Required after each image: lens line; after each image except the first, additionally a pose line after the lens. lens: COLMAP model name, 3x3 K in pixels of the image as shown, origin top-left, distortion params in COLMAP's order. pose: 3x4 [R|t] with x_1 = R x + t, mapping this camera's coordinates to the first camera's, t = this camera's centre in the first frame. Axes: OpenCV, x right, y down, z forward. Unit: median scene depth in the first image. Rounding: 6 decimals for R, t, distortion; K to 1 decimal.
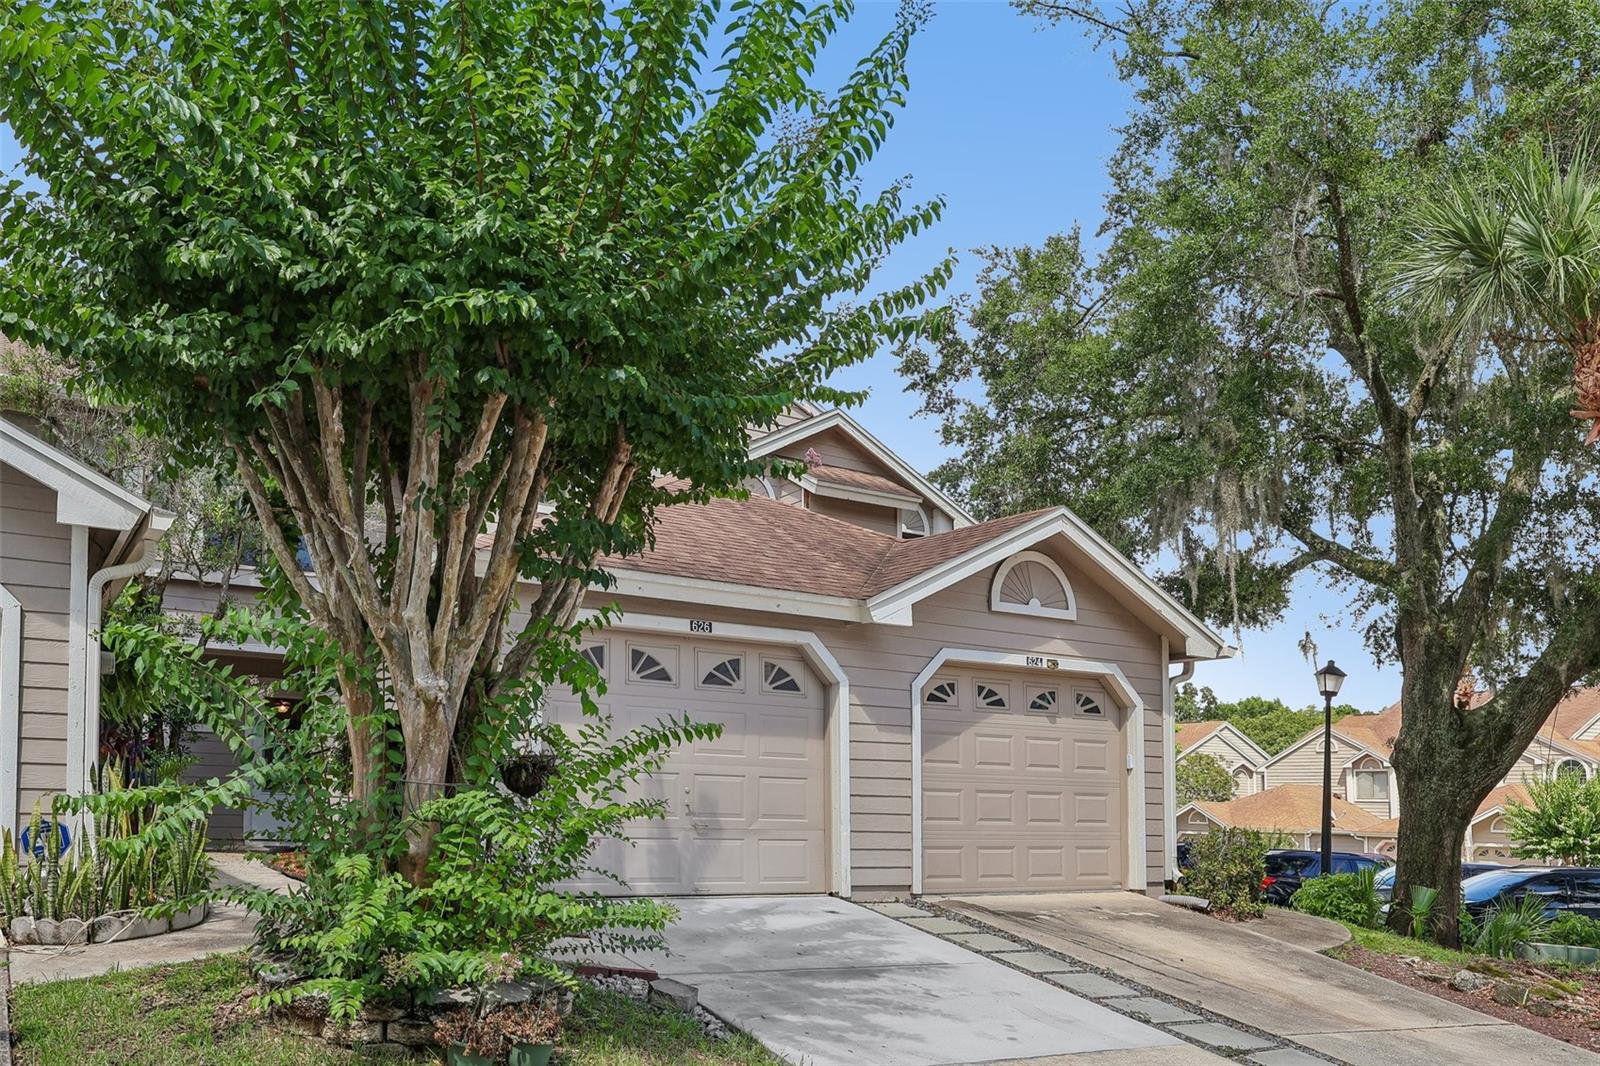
lens RADIAL K [[1454.2, 0, 800.0], [0, 1454.2, 533.0], [0, 0, 1]] dist [-0.008956, -0.003108]
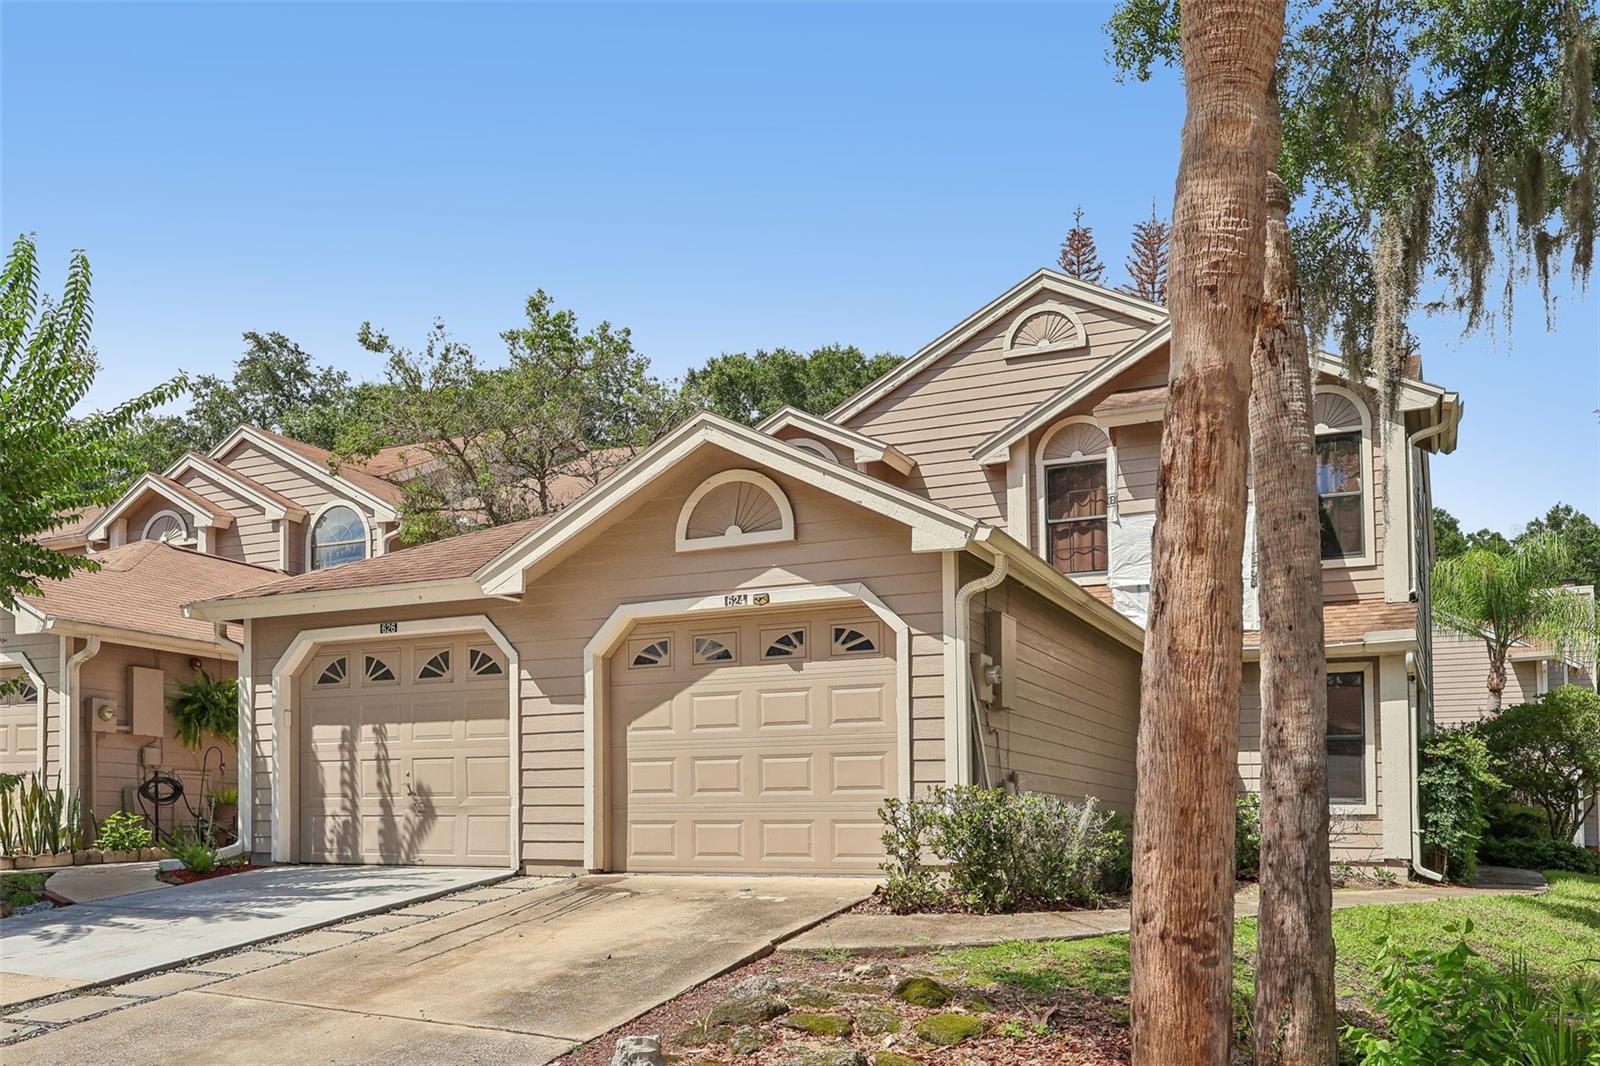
lens RADIAL K [[1292.0, 0, 795.9], [0, 1292.0, 741.9], [0, 0, 1]] dist [-0.002819, -0.001120]
pose [[0.512731, -0.074658, -0.855297, 0.868876], [0.172226, 0.984906, 0.017274, 0.173946], [0.841097, -0.156161, 0.517850, 0.684783]]
